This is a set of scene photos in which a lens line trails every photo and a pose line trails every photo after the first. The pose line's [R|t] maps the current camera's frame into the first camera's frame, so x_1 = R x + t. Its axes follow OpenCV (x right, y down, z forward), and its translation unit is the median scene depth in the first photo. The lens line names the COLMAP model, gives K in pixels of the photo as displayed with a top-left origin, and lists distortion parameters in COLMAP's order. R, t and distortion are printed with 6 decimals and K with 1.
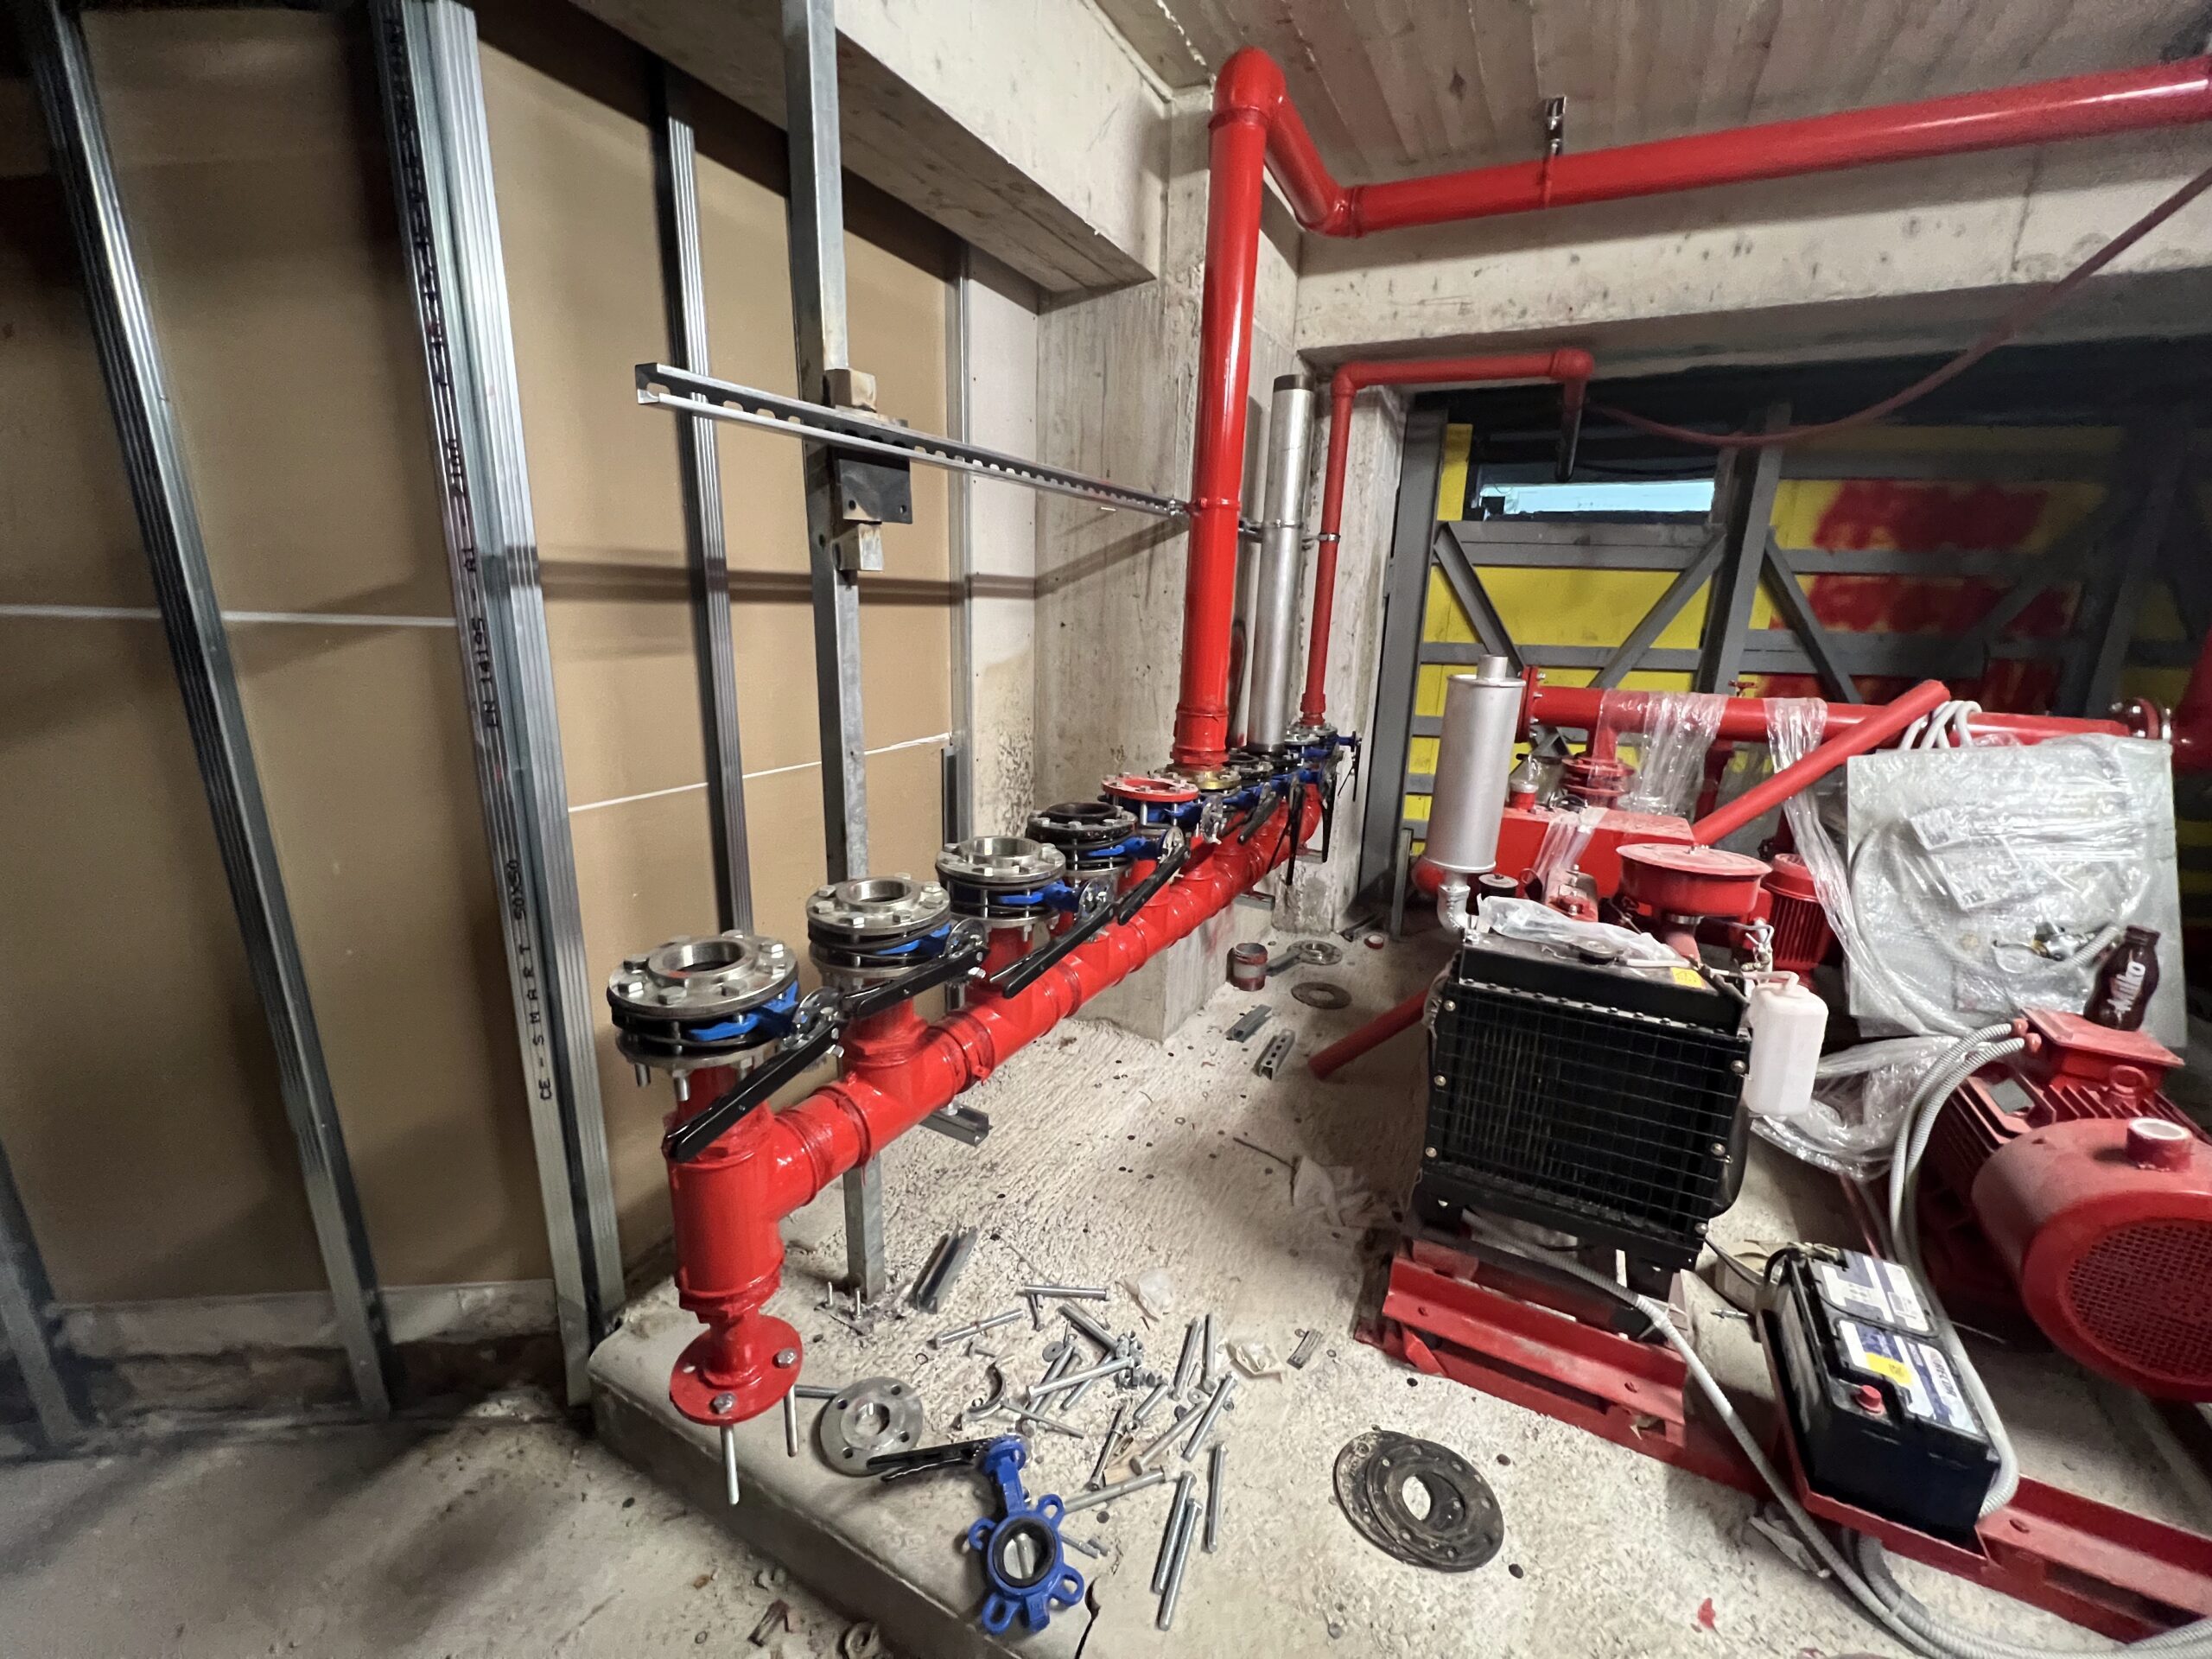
lens RADIAL K [[882.0, 0, 1106.0], [0, 882.0, 829.5], [0, 0, 1]] dist [-0.001416, 0.000496]
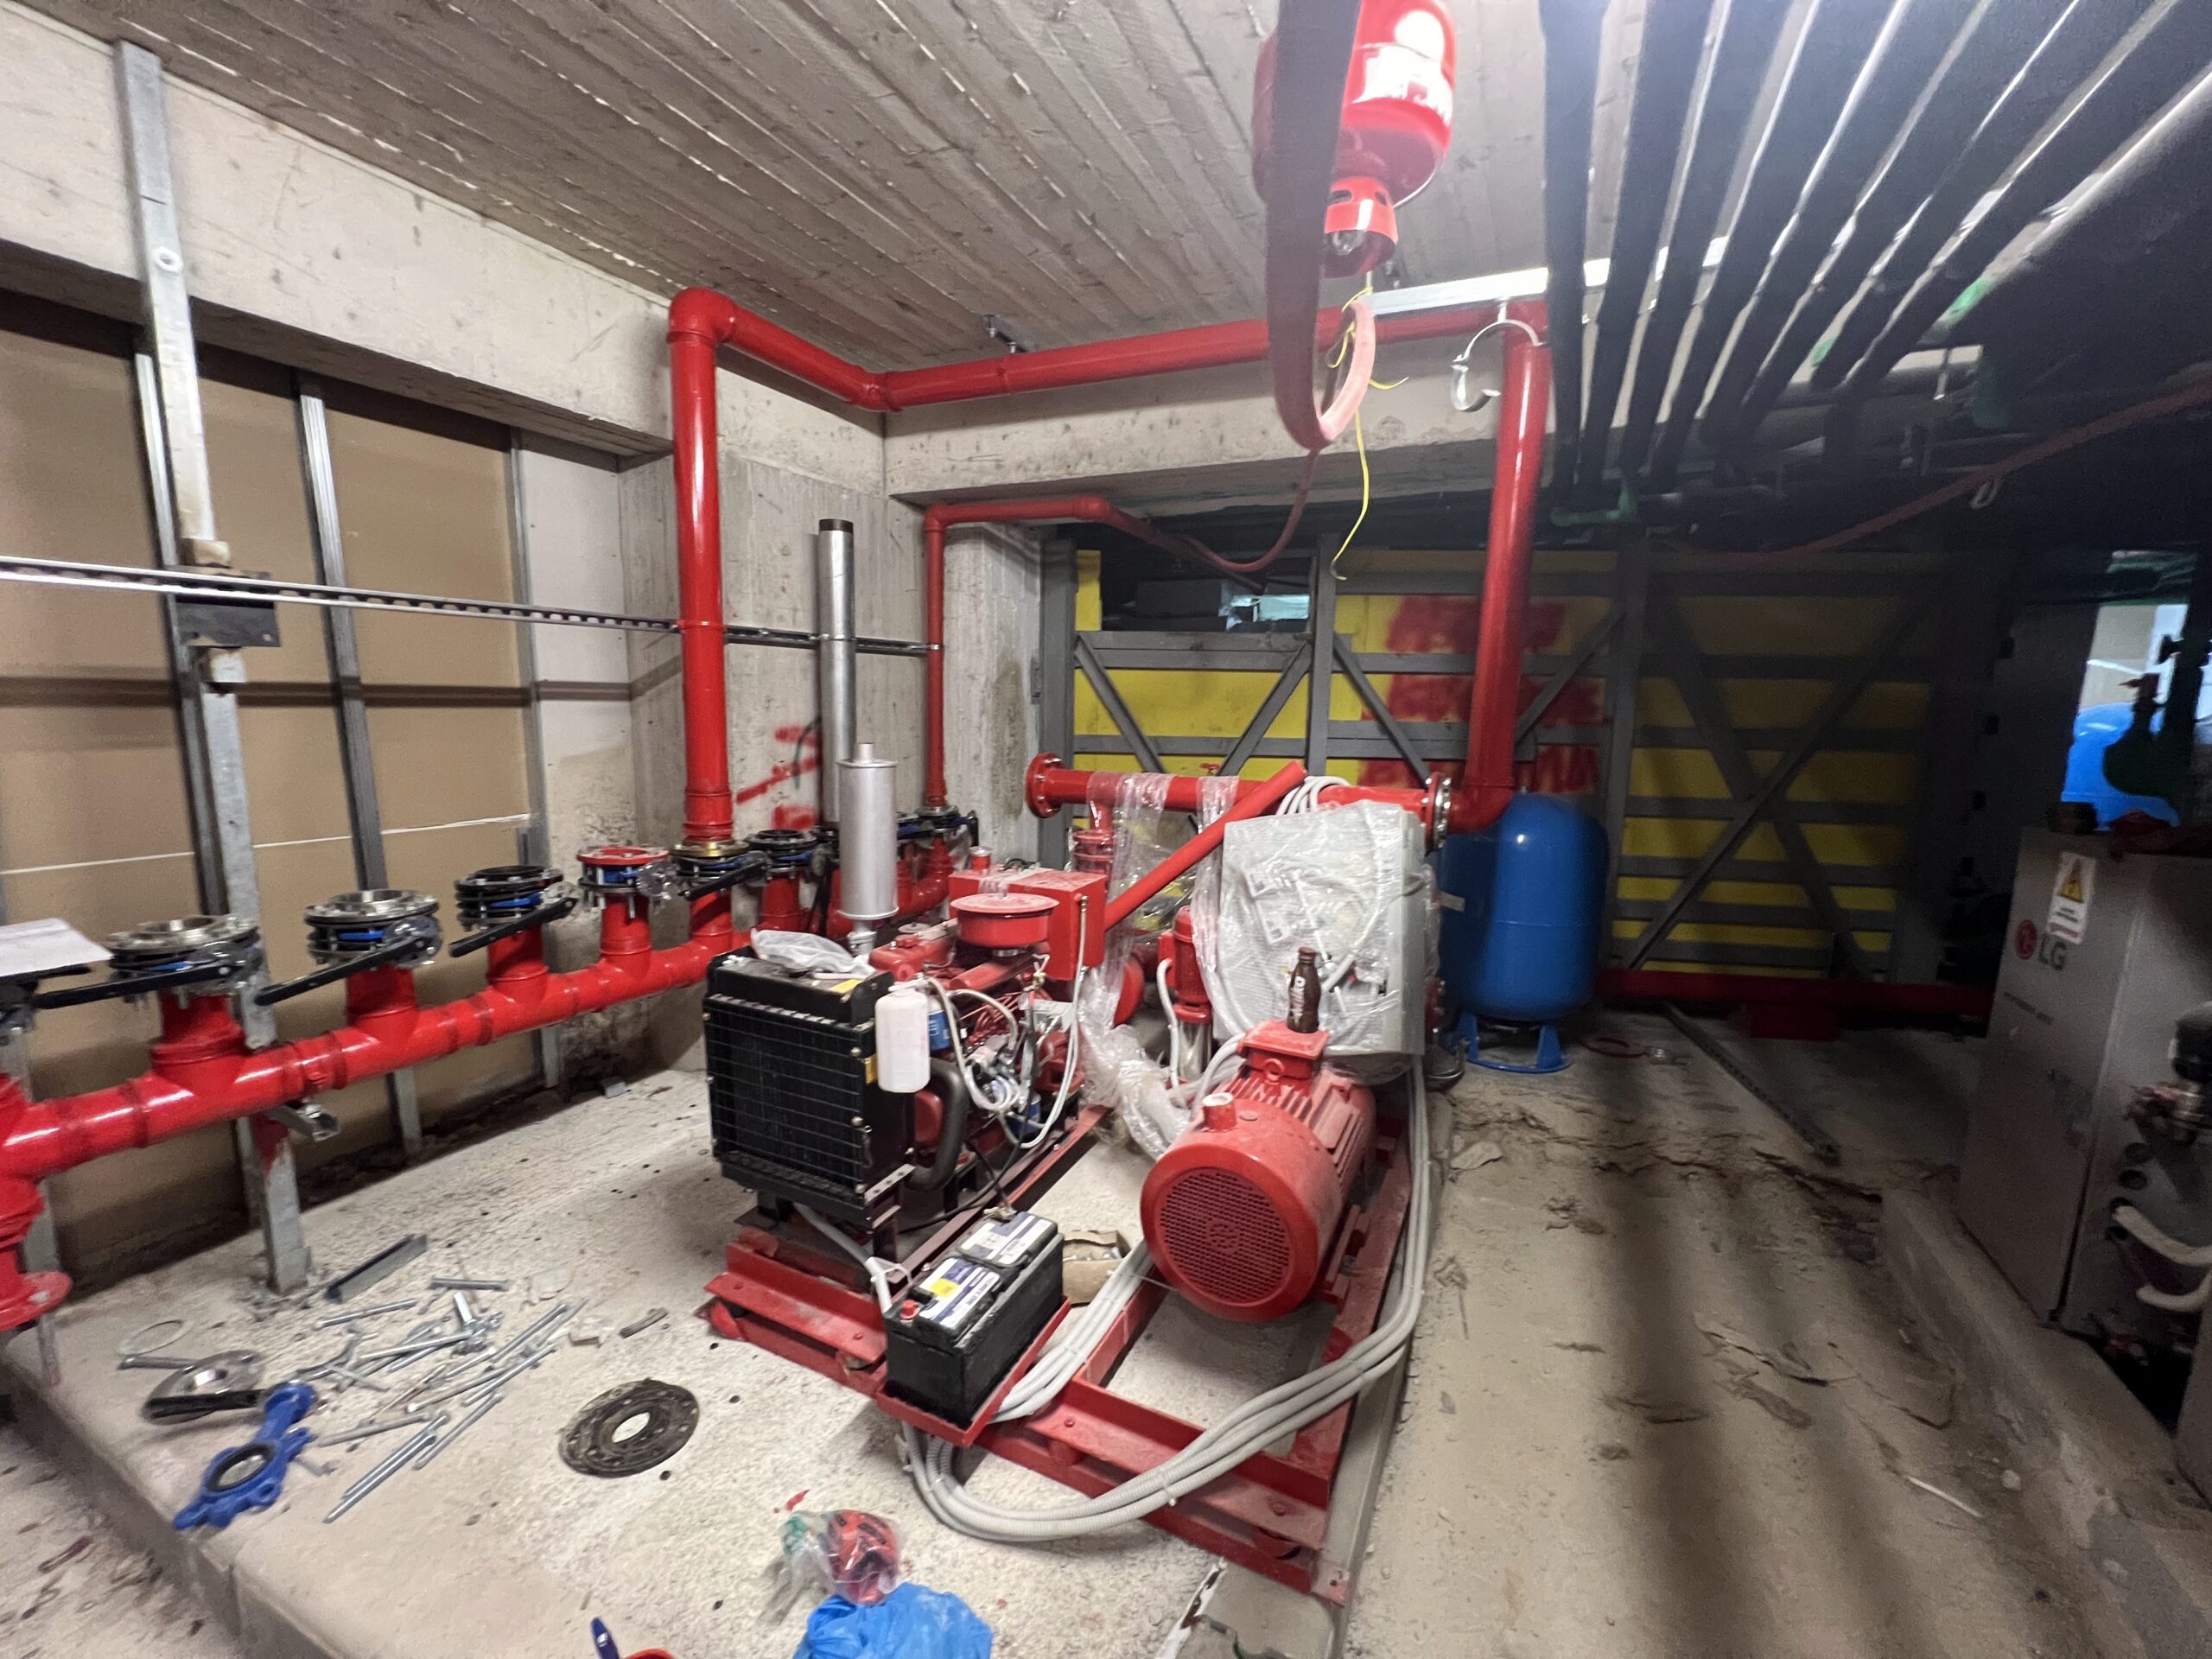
lens RADIAL K [[882.0, 0, 1106.0], [0, 882.0, 829.5], [0, 0, 1]] dist [-0.001416, 0.000496]
pose [[0.999636, -0.012380, 0.023975, 0.574074], [0.014887, 0.994109, -0.107362, 0.048378], [-0.022505, 0.107680, 0.993931, -0.177581]]
